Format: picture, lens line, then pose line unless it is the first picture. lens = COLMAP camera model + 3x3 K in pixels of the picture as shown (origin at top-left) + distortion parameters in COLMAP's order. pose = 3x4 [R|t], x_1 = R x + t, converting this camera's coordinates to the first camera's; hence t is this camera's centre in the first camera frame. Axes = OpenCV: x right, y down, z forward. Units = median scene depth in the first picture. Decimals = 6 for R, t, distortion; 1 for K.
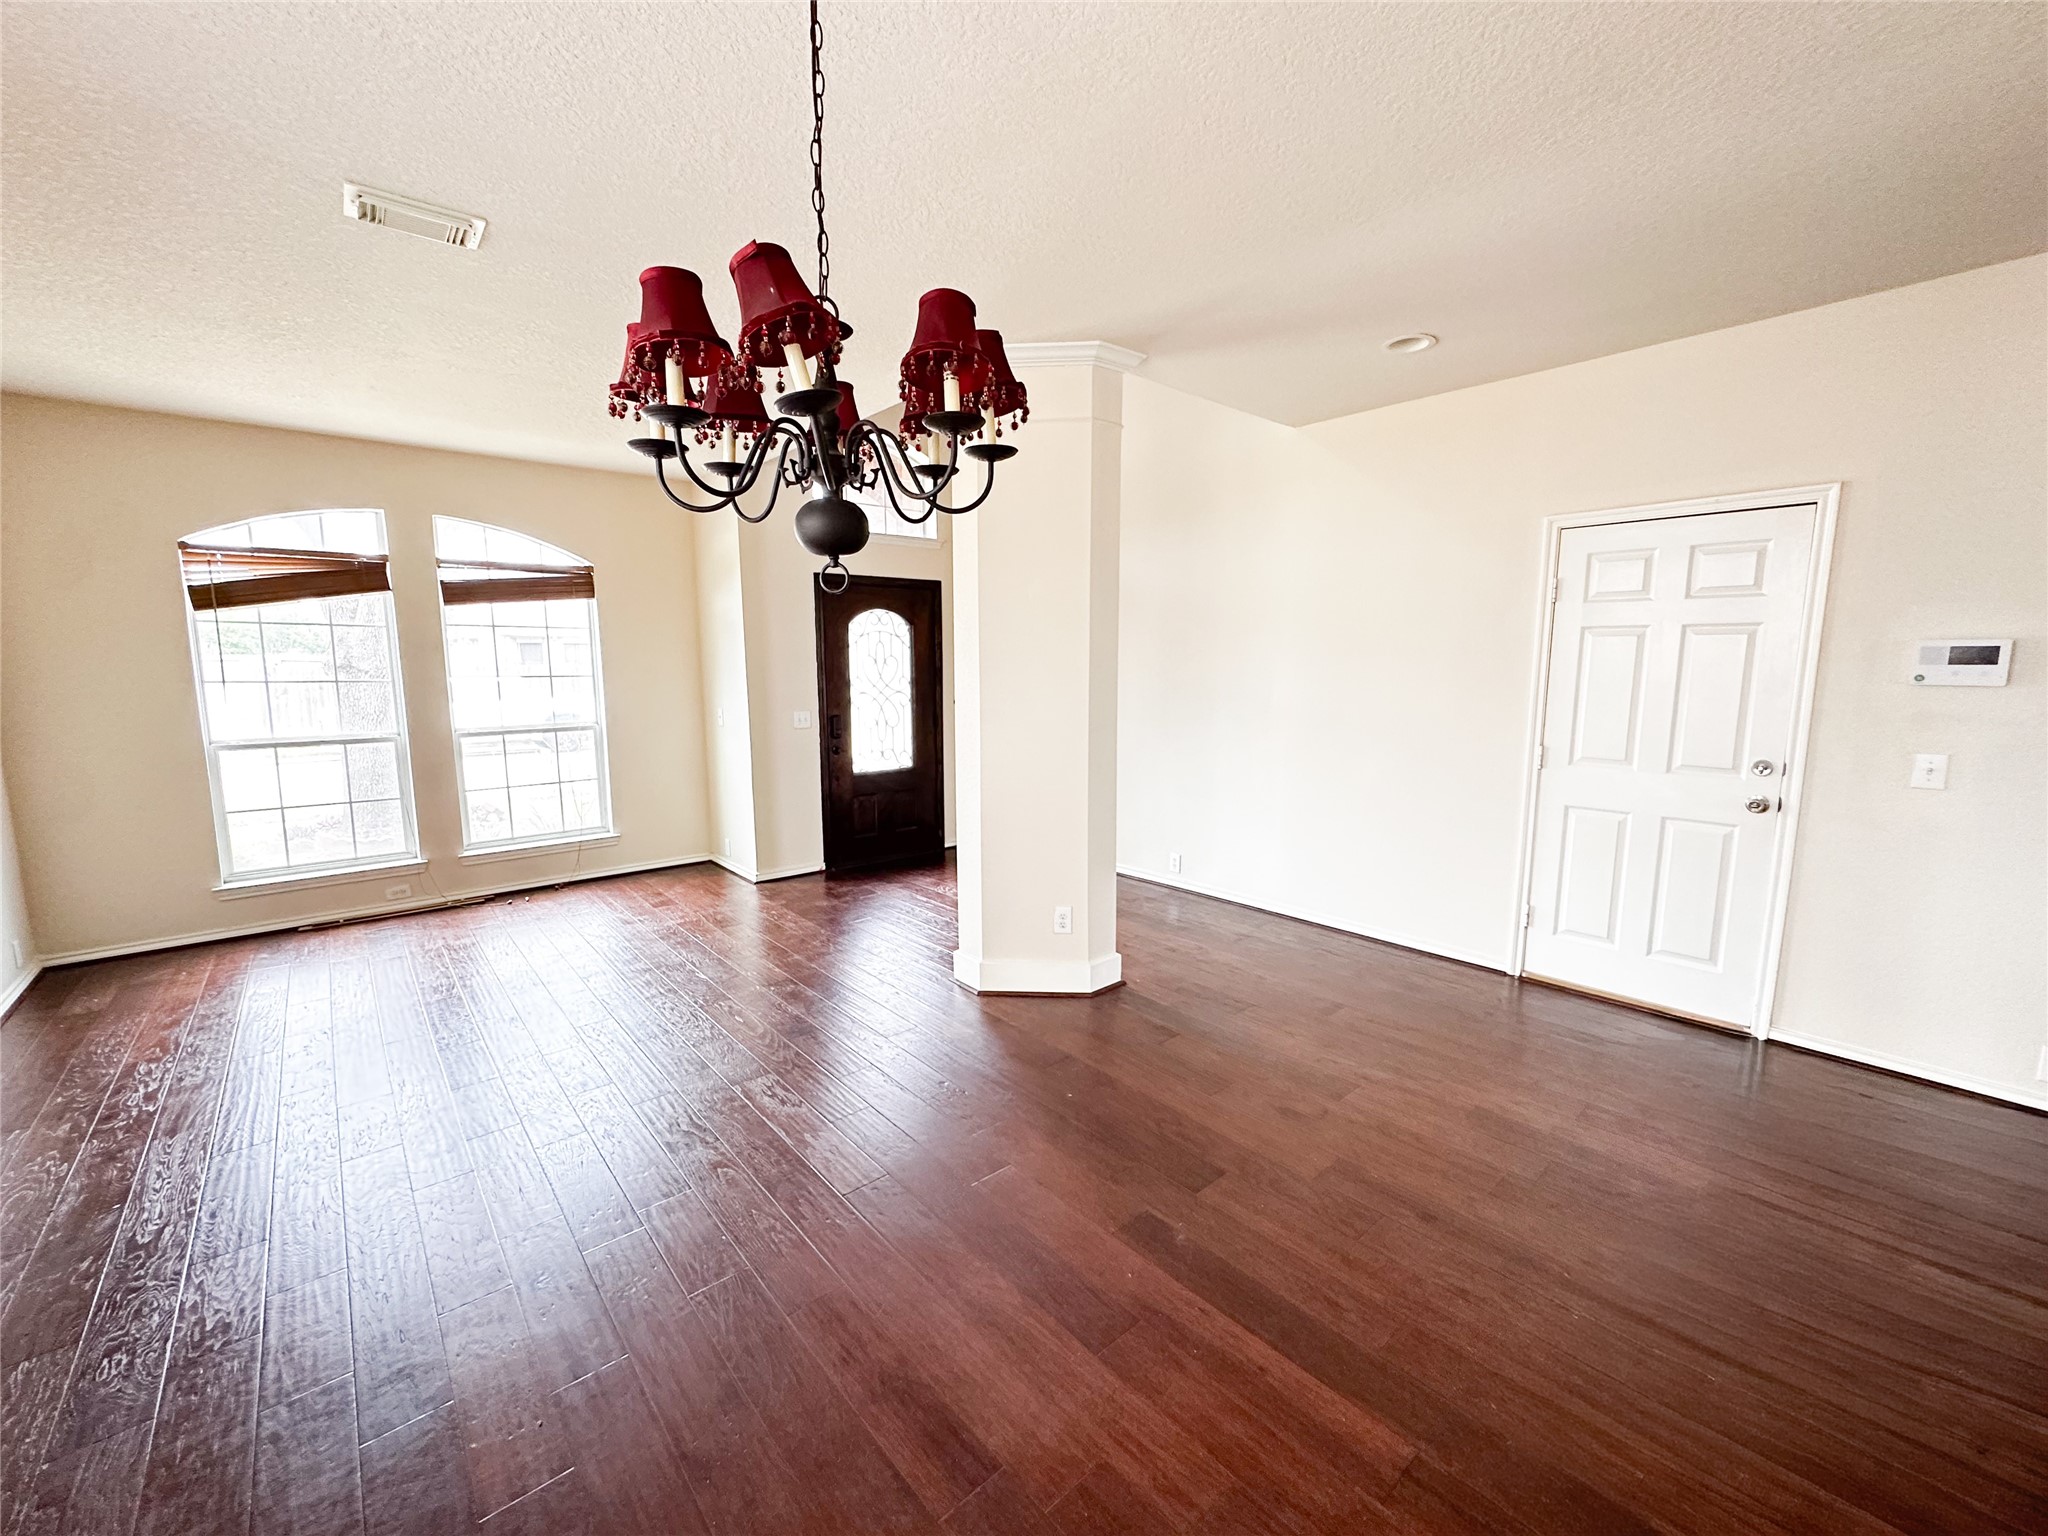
lens RADIAL K [[820.8, 0, 1024.0], [0, 820.8, 772.8], [0, 0, 1]] dist [-0.002104, 0.000250]
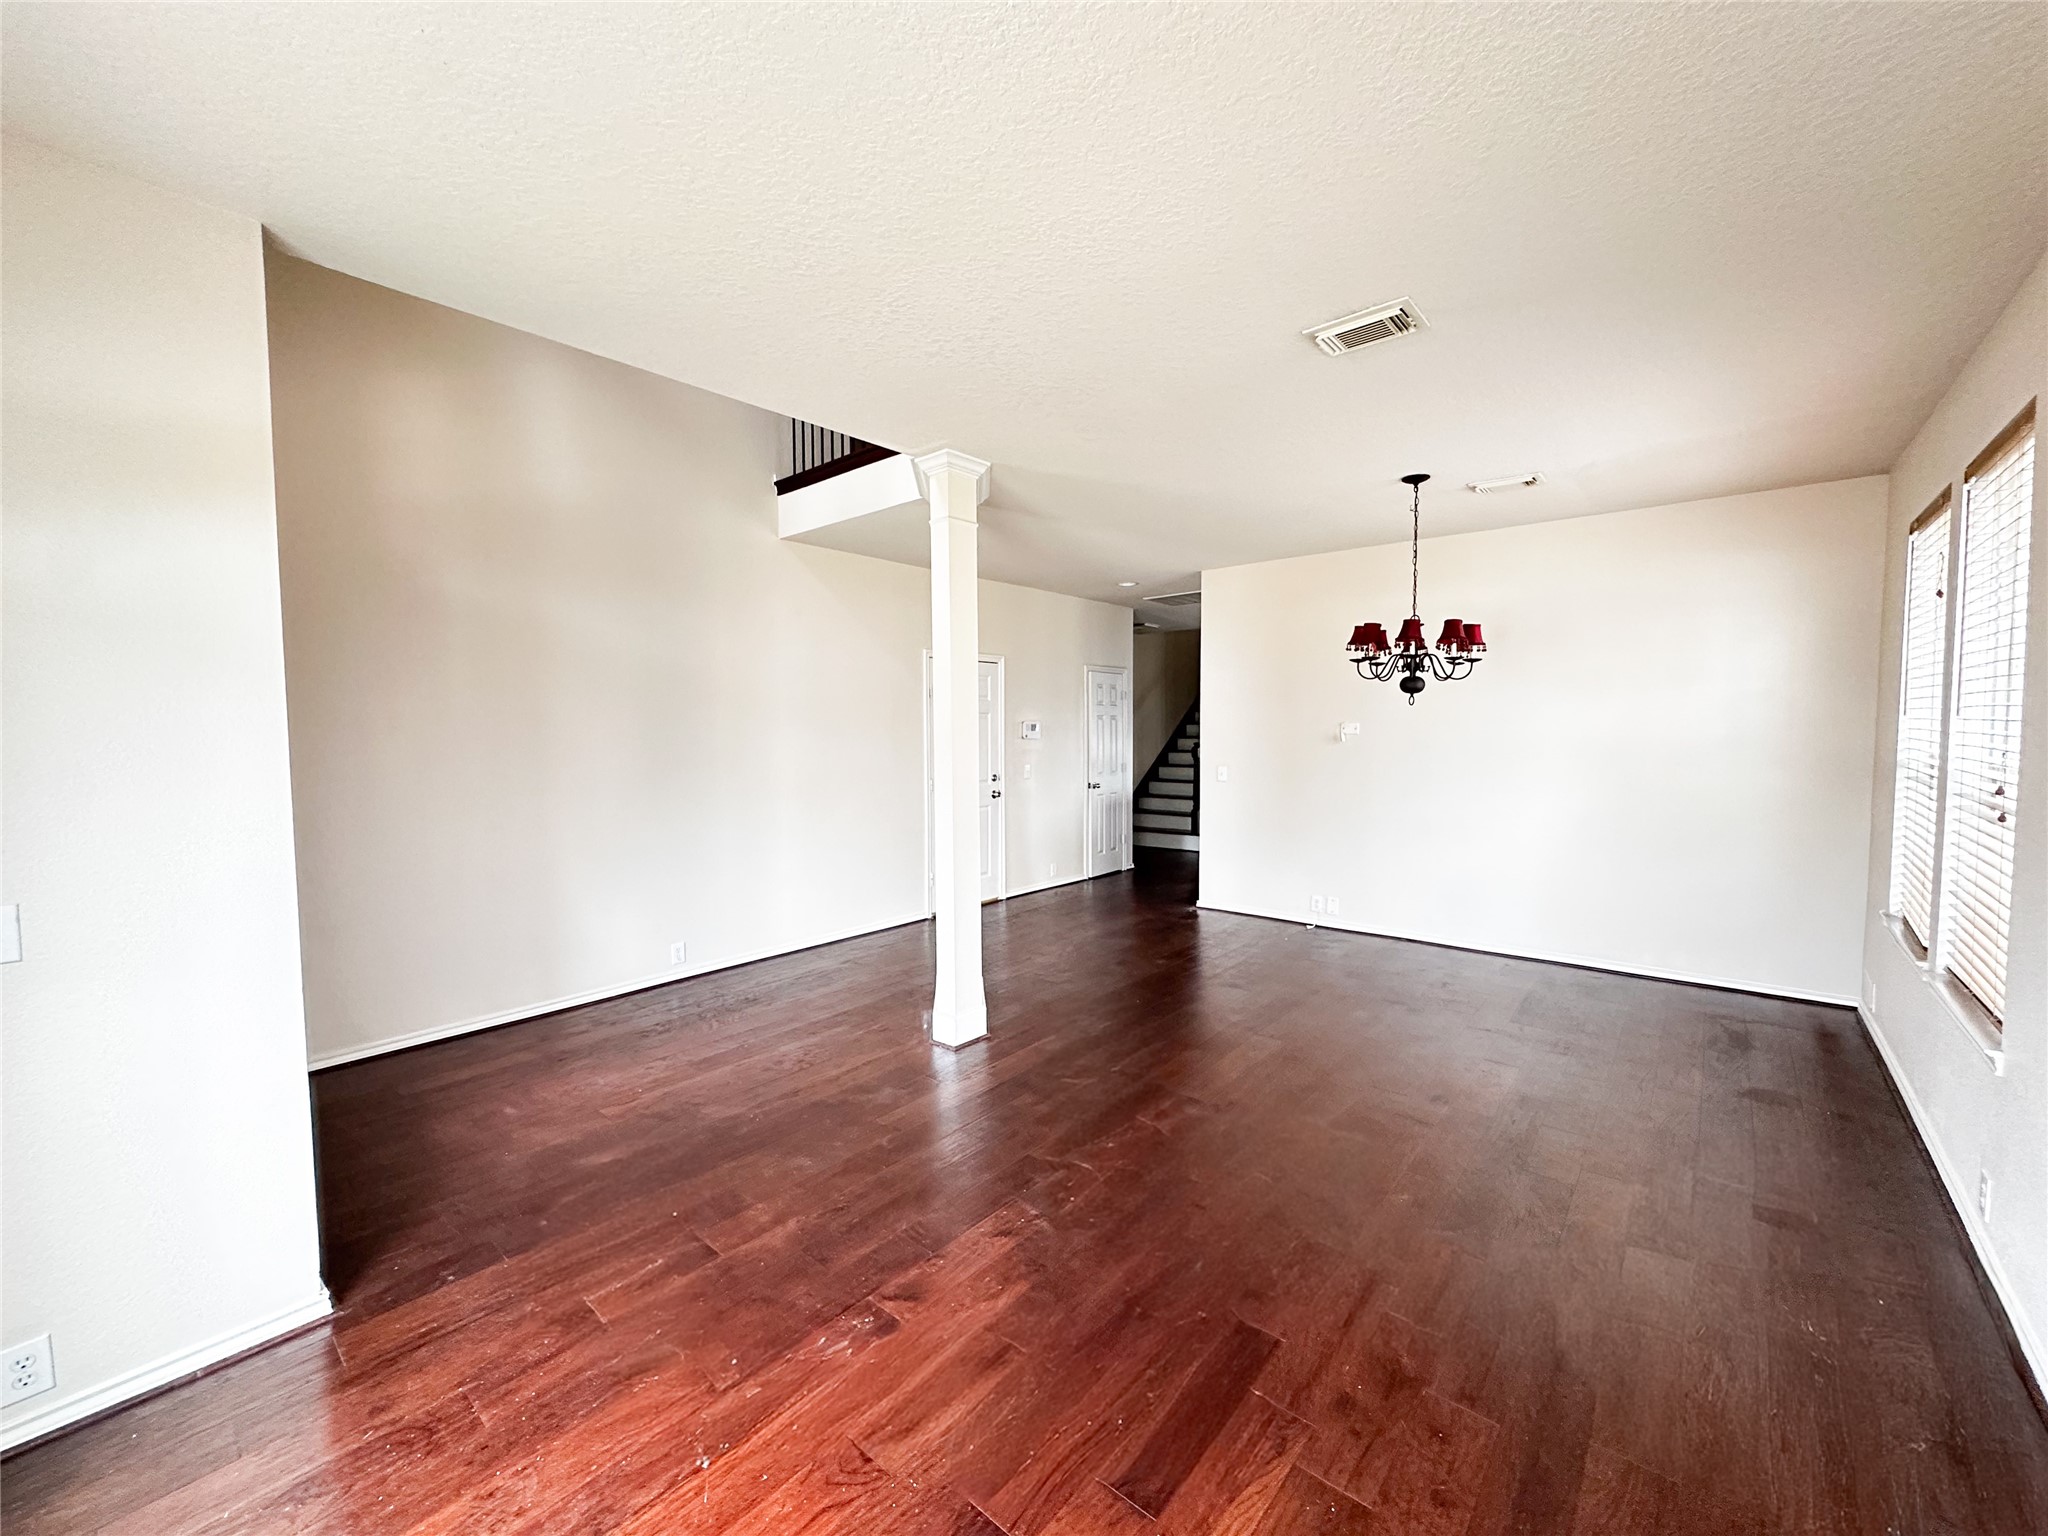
lens RADIAL K [[820.8, 0, 1024.6], [0, 820.8, 767.3], [0, 0, 1]] dist [-0.002104, 0.000250]
pose [[-0.142339, -0.040543, 0.988987, -1.318467], [0.148829, 0.986925, 0.061878, -0.162323], [-0.978565, 0.155998, -0.134444, 1.215770]]
